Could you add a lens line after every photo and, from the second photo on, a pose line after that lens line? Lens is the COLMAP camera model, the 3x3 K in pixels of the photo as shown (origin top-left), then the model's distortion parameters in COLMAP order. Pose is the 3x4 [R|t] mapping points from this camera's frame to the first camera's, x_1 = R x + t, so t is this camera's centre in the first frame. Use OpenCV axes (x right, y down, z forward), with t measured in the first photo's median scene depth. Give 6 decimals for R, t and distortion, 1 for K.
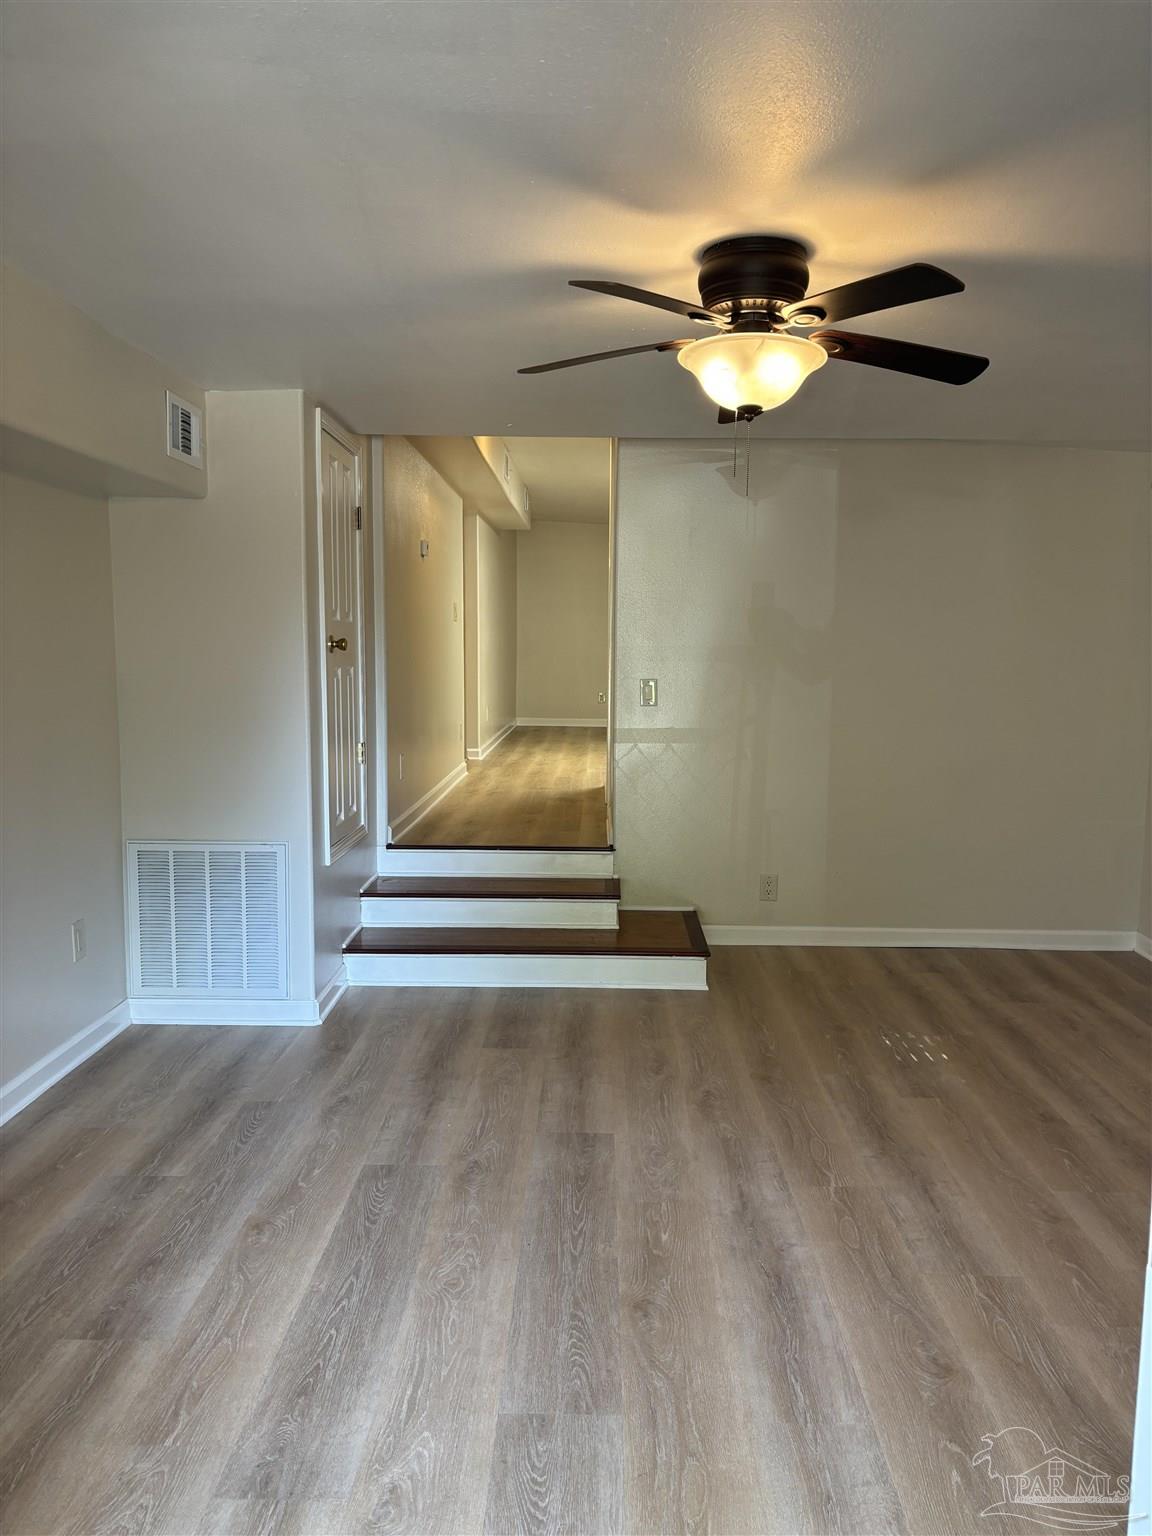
lens RADIAL K [[1161.9, 0, 580.4], [0, 1161.9, 762.4], [0, 0, 1]] dist [0.049034, -0.049761]
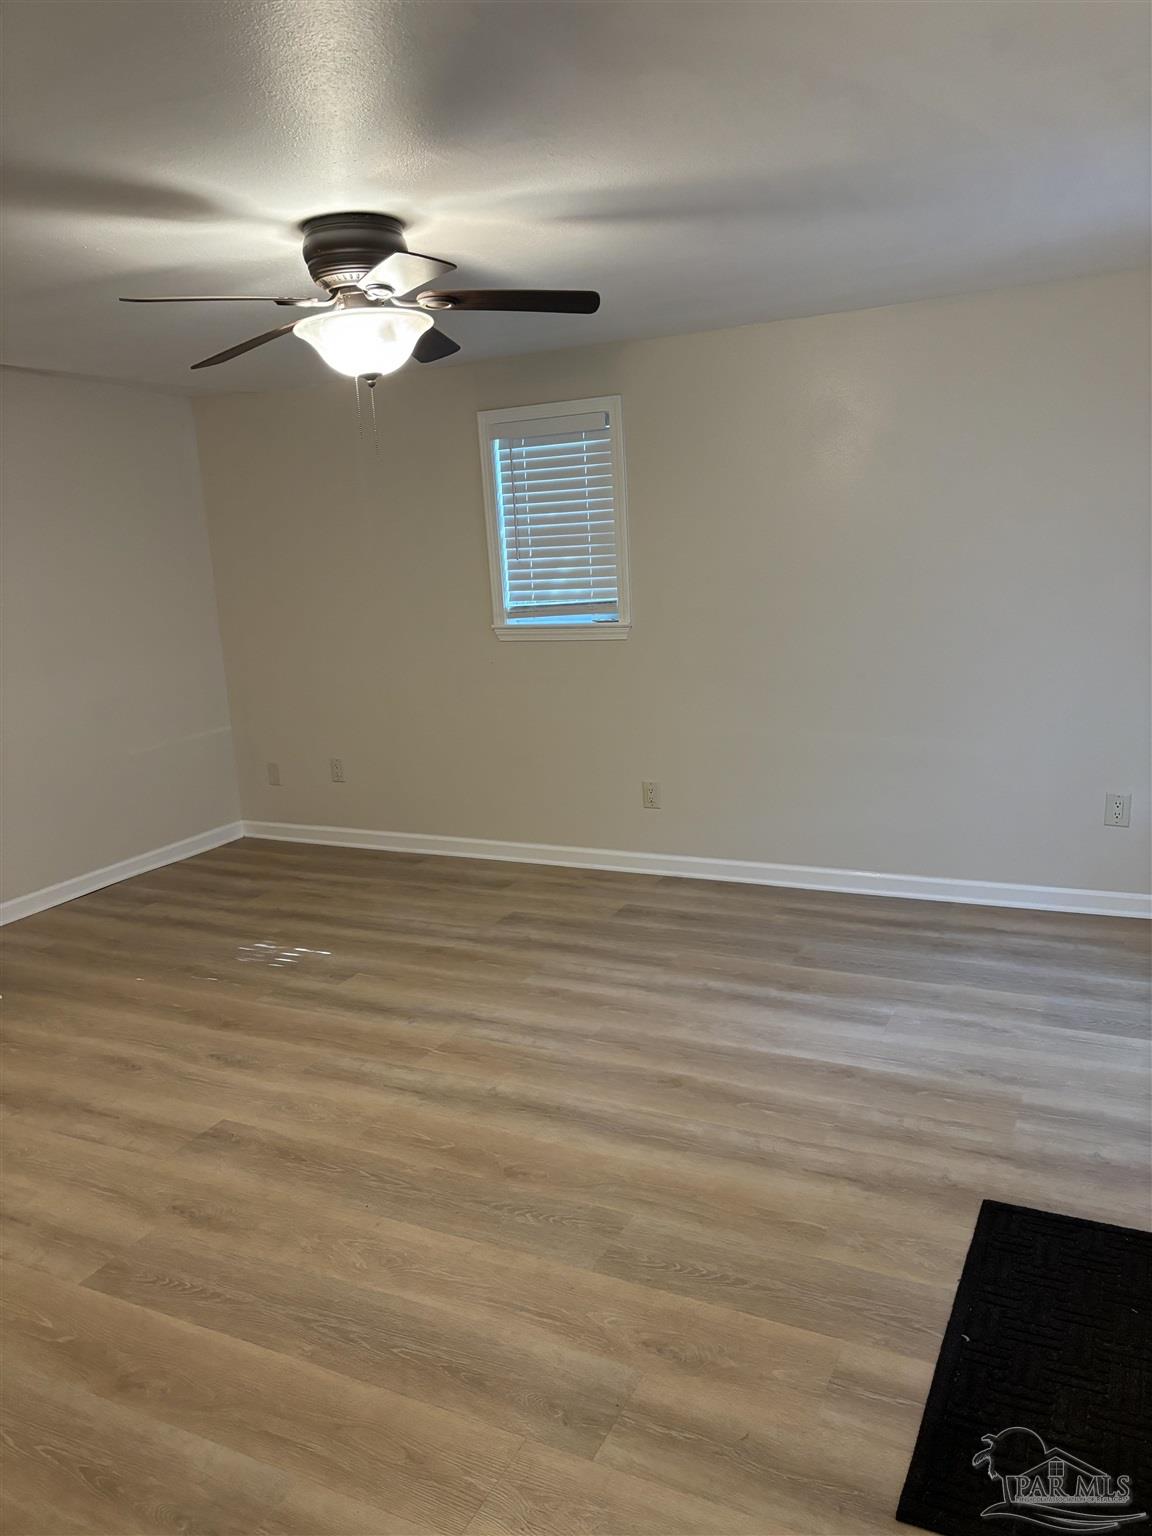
lens RADIAL K [[1161.9, 0, 571.6], [0, 1161.9, 781.7], [0, 0, 1]] dist [0.049034, -0.049761]
pose [[0.431147, -0.223220, 0.874234, -0.817529], [0.142092, 0.973622, 0.178521, -0.110094], [-0.891023, 0.047252, 0.451492, 0.384620]]
